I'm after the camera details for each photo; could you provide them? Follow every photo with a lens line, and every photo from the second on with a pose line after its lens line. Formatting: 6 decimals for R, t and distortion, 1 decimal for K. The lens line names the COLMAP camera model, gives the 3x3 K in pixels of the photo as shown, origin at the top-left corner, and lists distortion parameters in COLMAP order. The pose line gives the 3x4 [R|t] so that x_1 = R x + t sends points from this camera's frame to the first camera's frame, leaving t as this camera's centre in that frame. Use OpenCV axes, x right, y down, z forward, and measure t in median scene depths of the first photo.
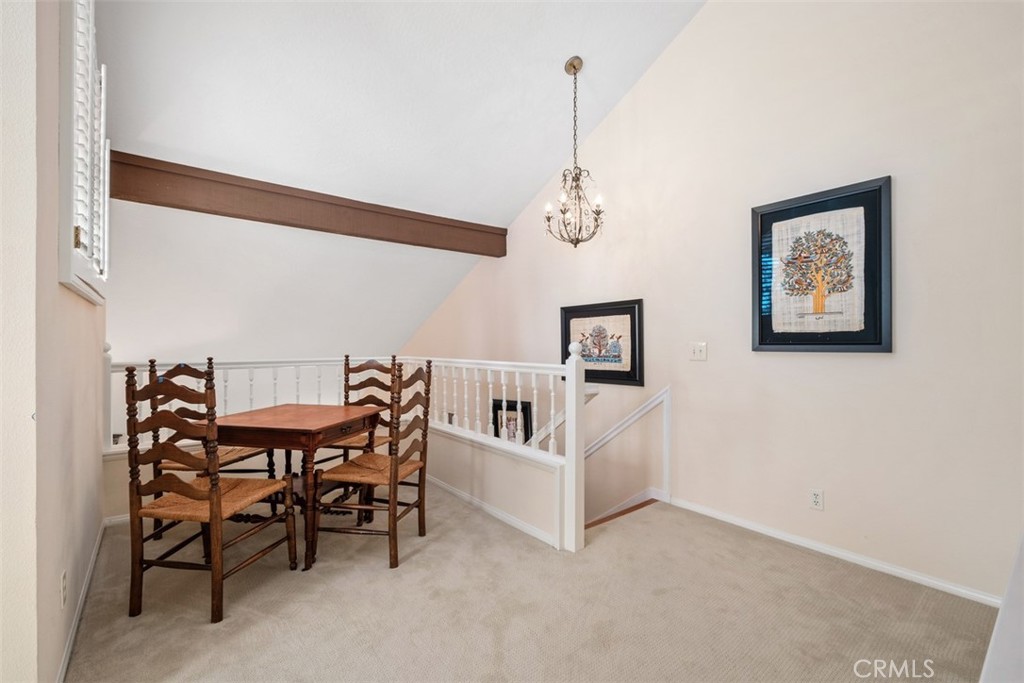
lens RADIAL K [[447.9, 0, 510.9], [0, 447.9, 332.0], [0, 0, 1]] dist [-0.002669, -0.000870]
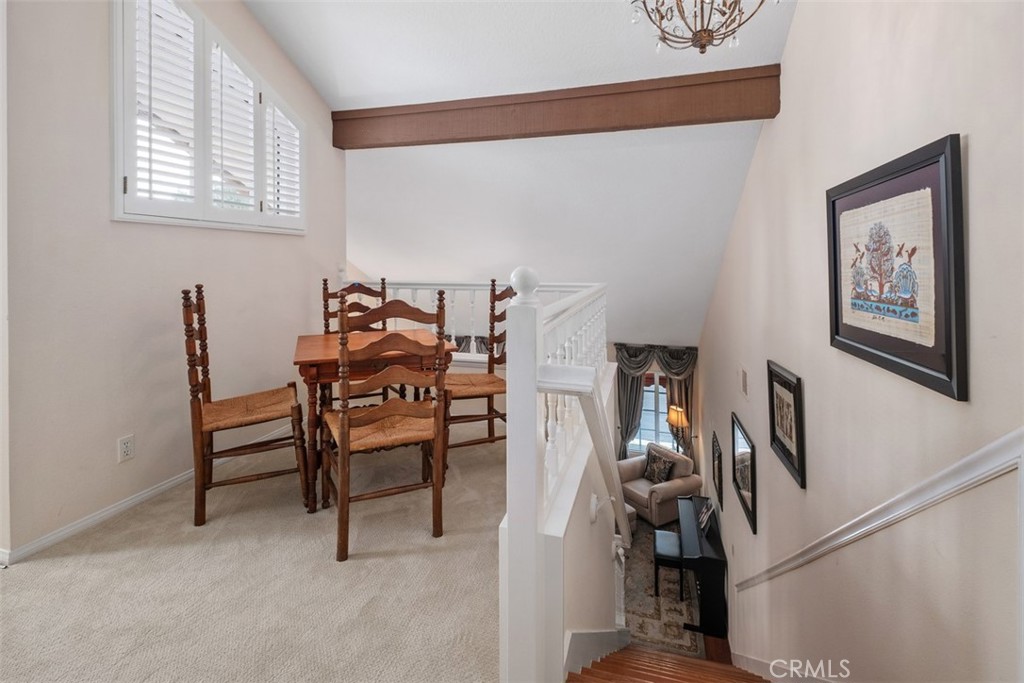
lens RADIAL K [[470.0, 0, 509.8], [0, 470.0, 259.6], [0, 0, 1]] dist [0.039733, -0.000085]
pose [[0.571068, -0.008090, -0.820863, 0.381629], [0.011033, 0.999937, -0.002179, 0.015978], [0.820829, -0.007812, 0.571121, 0.508576]]
